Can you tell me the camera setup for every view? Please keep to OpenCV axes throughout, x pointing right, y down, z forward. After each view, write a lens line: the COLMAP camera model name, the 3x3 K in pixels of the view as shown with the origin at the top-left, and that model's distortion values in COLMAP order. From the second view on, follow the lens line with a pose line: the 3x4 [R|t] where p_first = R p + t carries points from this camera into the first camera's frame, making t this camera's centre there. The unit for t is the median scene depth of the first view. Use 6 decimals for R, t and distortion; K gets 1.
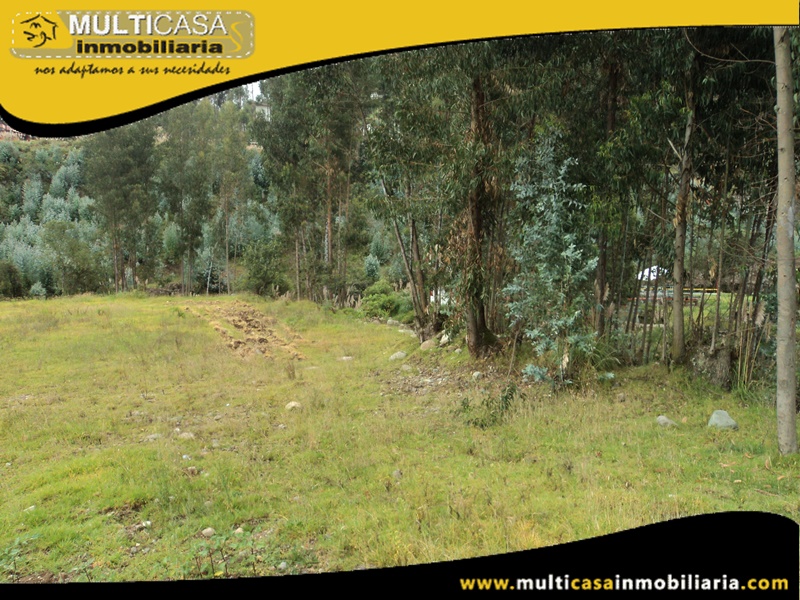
lens RADIAL K [[640.1, 0, 404.6], [0, 640.1, 301.4], [0, 0, 1]] dist [-0.027101, 0.016140]
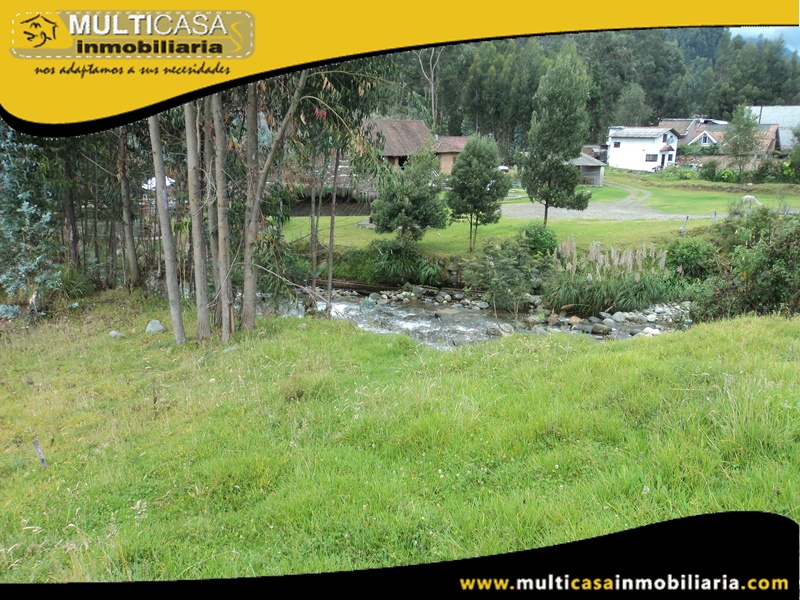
lens RADIAL K [[640.1, 0, 408.1], [0, 640.1, 305.8], [0, 0, 1]] dist [-0.027101, 0.016140]
pose [[0.755265, -0.150396, 0.637931, 0.009961], [0.043743, 0.982713, 0.179892, -0.055415], [-0.653958, -0.107961, 0.748788, -0.261800]]
